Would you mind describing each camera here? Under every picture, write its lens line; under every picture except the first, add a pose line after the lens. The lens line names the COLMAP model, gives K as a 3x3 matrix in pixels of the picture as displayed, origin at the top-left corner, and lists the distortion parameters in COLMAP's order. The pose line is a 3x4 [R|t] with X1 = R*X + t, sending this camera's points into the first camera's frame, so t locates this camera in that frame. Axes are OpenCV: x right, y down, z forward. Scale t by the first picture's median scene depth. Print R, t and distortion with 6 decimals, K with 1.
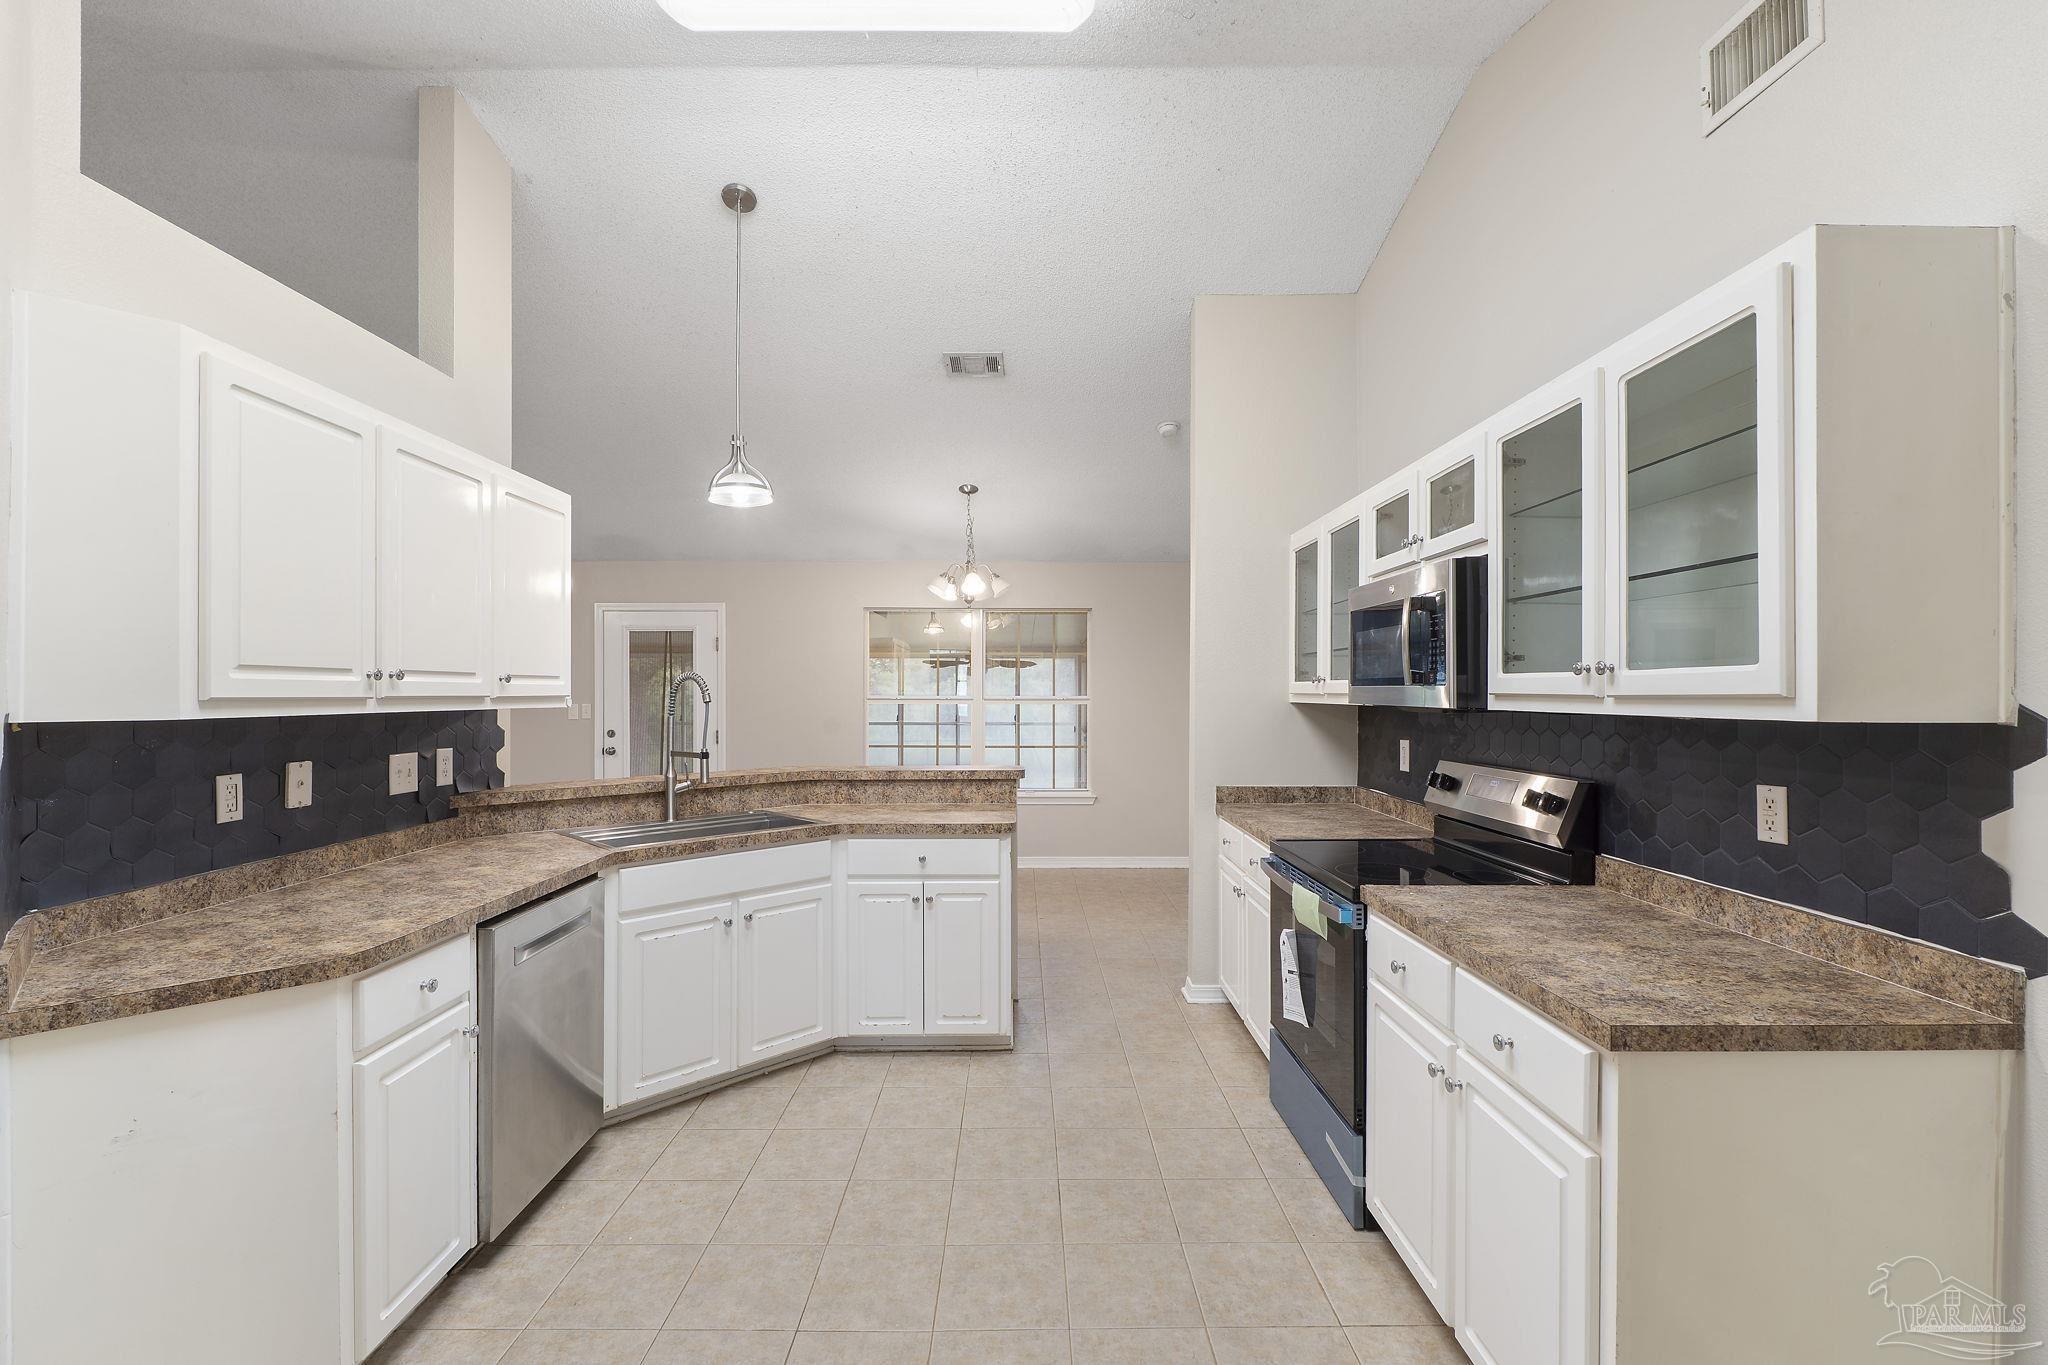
lens RADIAL K [[888.0, 0, 1026.3], [0, 888.0, 688.6], [0, 0, 1]] dist [-0.008615, 0.000317]
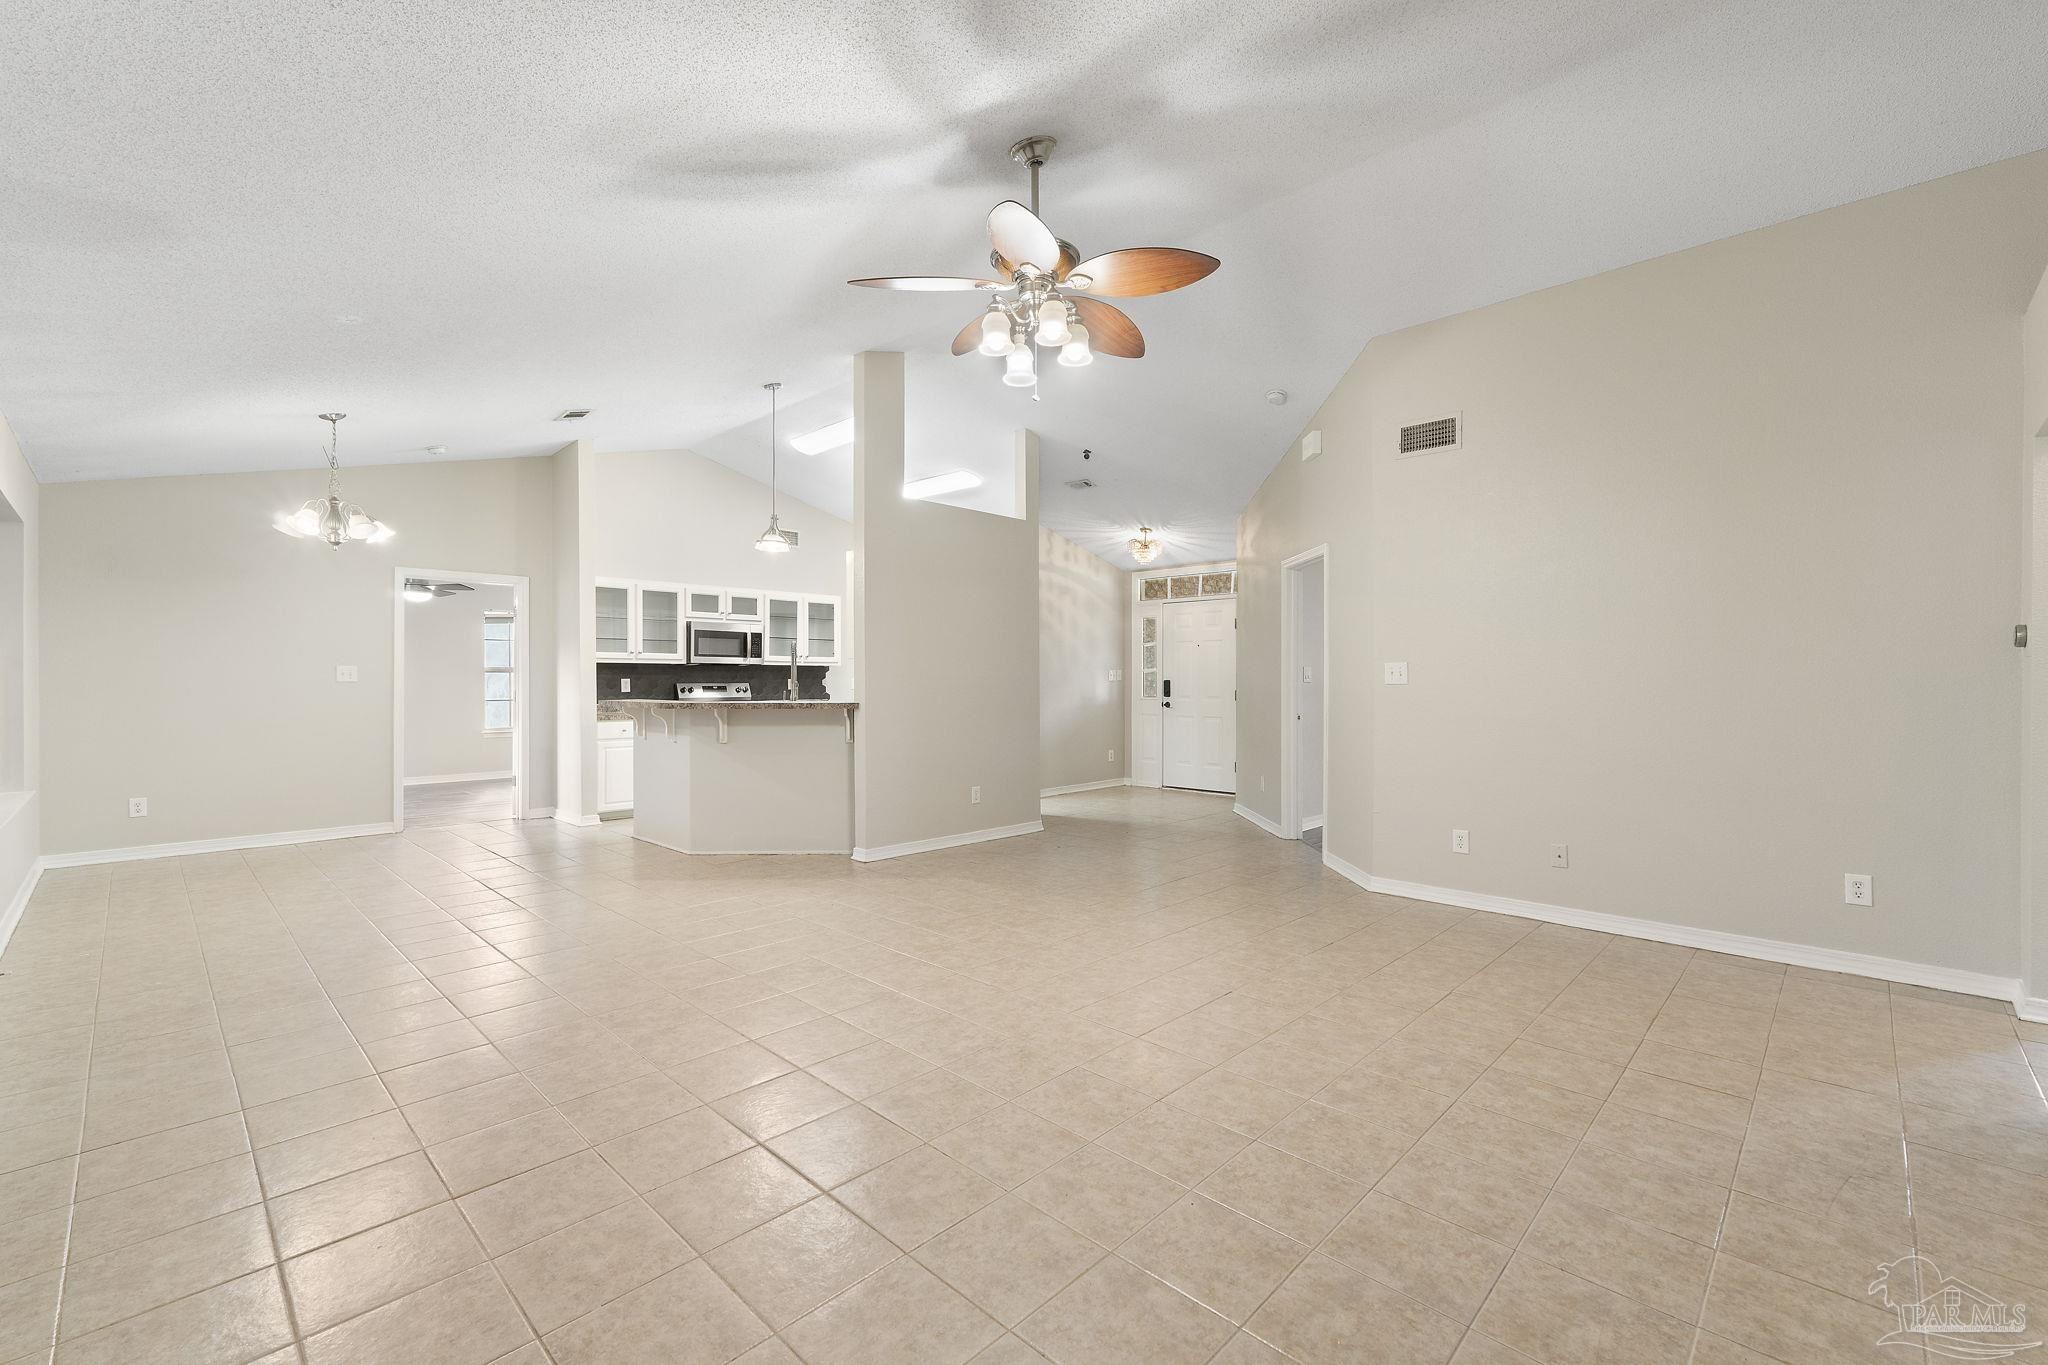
lens RADIAL K [[855.0, 0, 1024.0], [0, 855.0, 682.5], [0, 0, 1]] dist [0.004276, 0.000552]
pose [[-0.712614, -0.001738, 0.701554, -2.159692], [-0.003260, 0.999994, -0.000834, 0.074294], [-0.701549, -0.002881, -0.712616, 2.105063]]
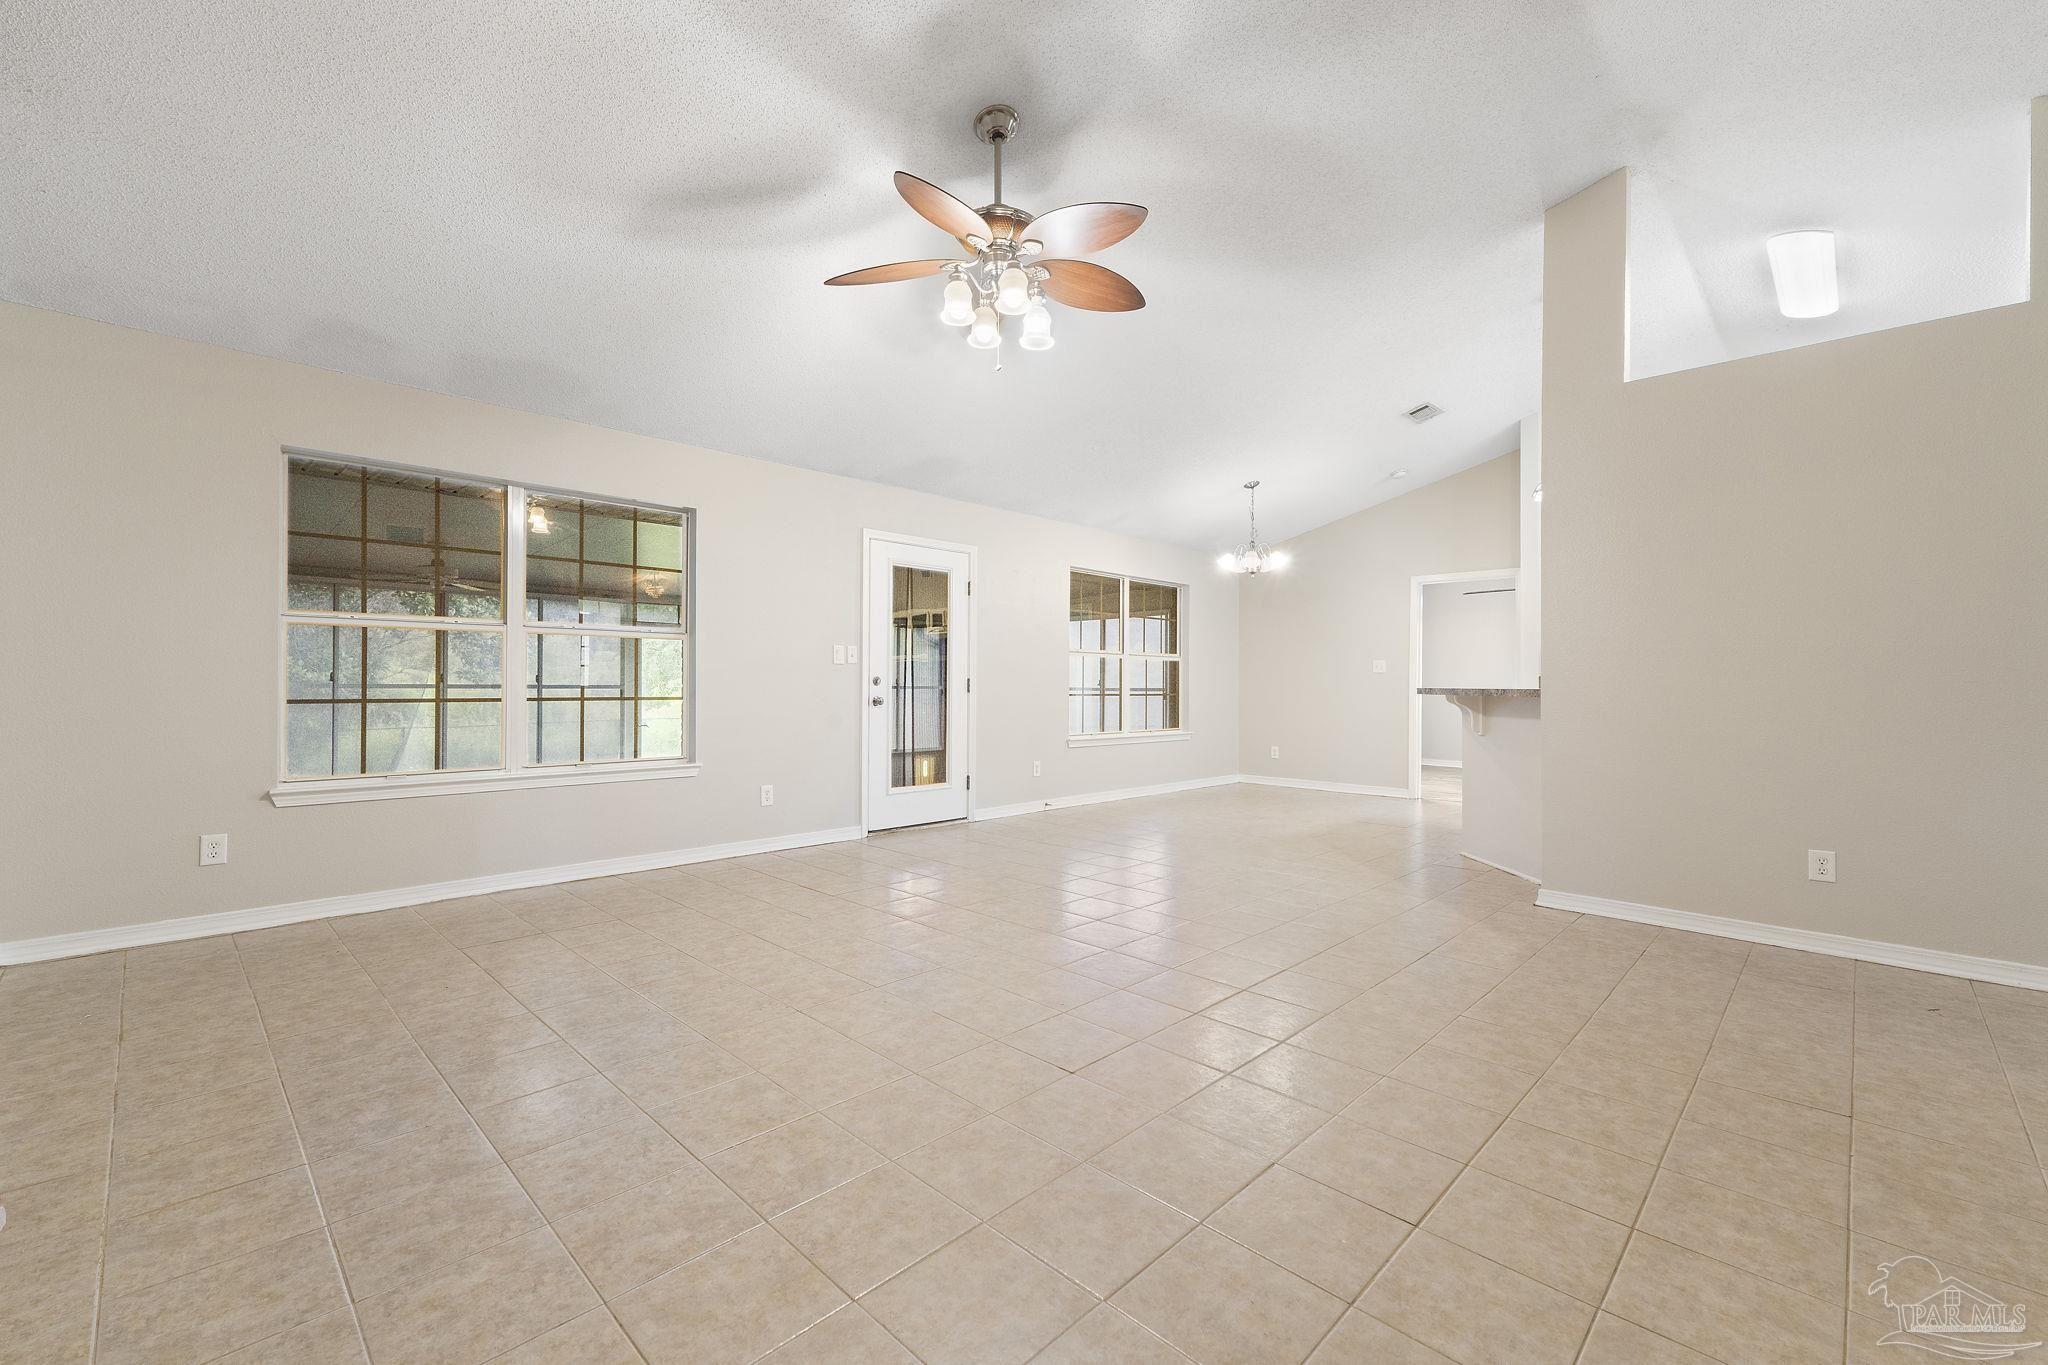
lens RADIAL K [[851.5, 0, 1019.6], [0, 851.5, 672.8], [0, 0, 1]] dist [0.028894, 0.000179]
pose [[0.708904, 0.010001, 0.705234, -2.170503], [-0.009005, 0.999946, -0.005129, 0.102388], [-0.705248, -0.002715, 0.708956, 0.722416]]
